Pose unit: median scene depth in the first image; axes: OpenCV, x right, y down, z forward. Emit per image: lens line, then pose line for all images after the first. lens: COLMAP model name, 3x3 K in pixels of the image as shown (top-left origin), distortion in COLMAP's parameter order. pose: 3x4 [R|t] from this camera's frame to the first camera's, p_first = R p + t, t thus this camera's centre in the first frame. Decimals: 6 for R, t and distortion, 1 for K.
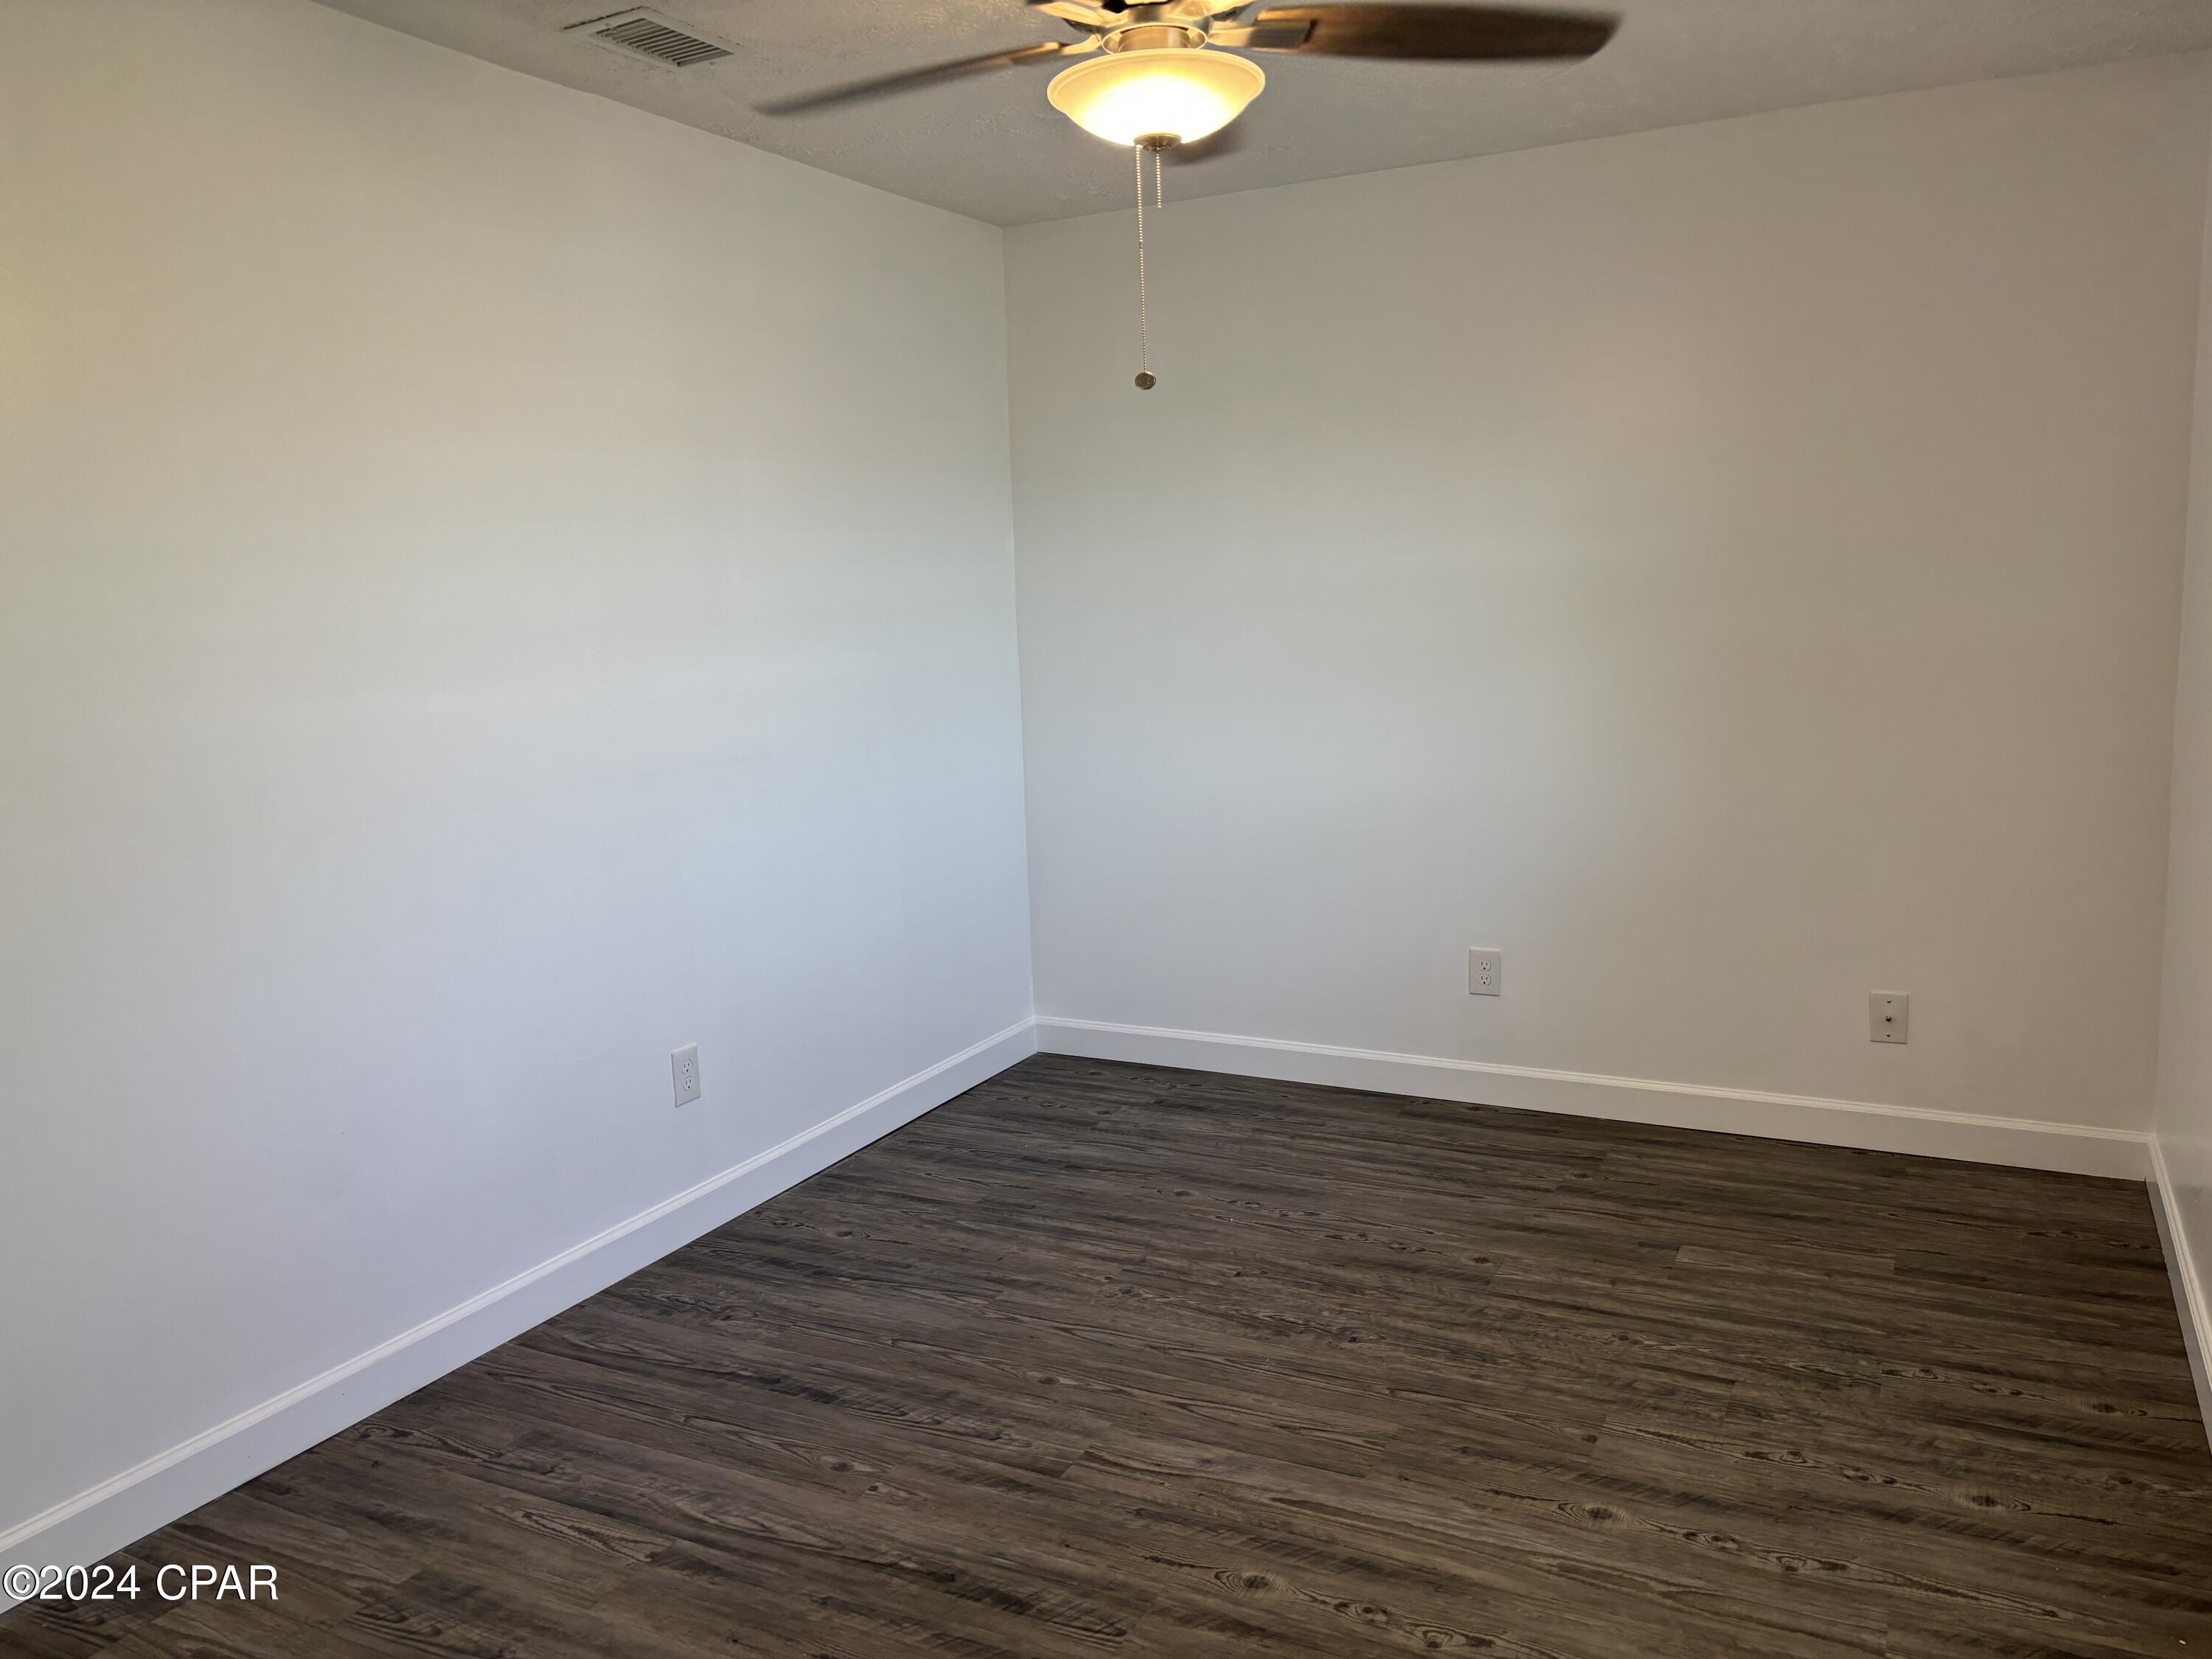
lens RADIAL K [[1665.6, 0, 1099.8], [0, 1665.6, 832.6], [0, 0, 1]] dist [0.047214, -0.052613]
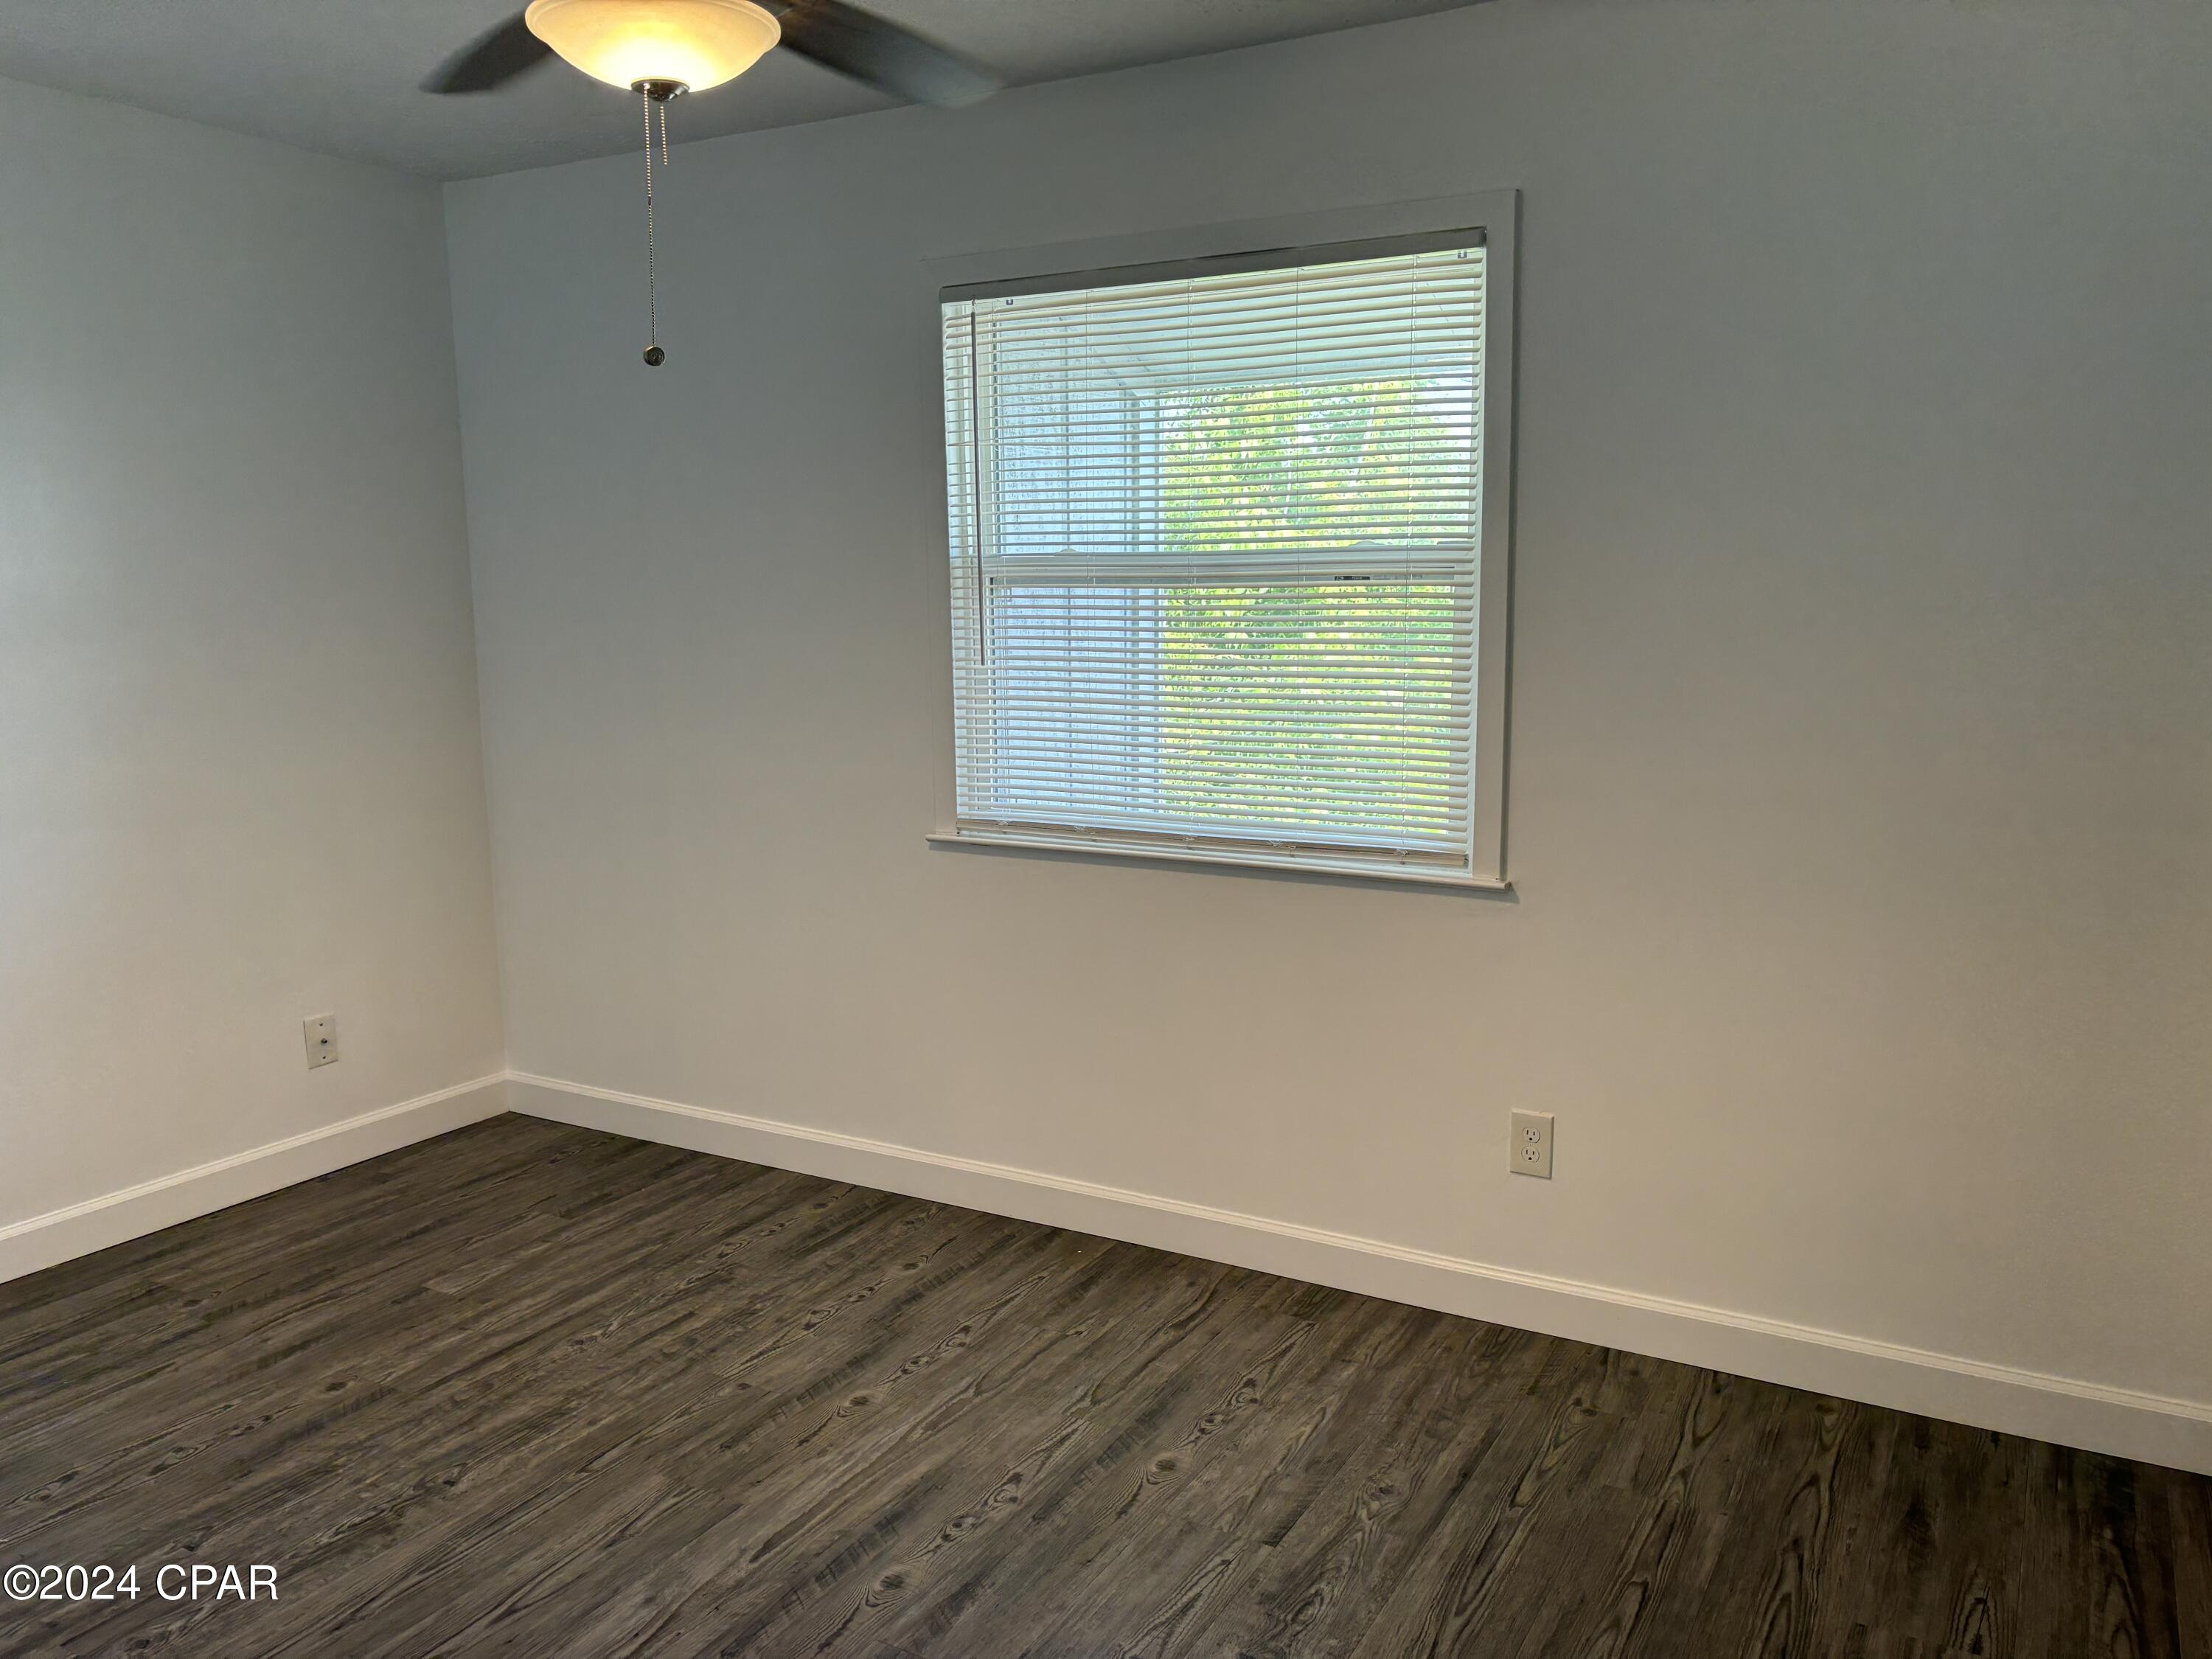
lens RADIAL K [[1665.6, 0, 1102.9], [0, 1665.6, 831.8], [0, 0, 1]] dist [0.047214, -0.052613]
pose [[0.050972, -0.114501, 0.992115, -0.642292], [0.154709, 0.982319, 0.105422, -0.062392], [-0.986644, 0.148116, 0.067786, 0.560642]]
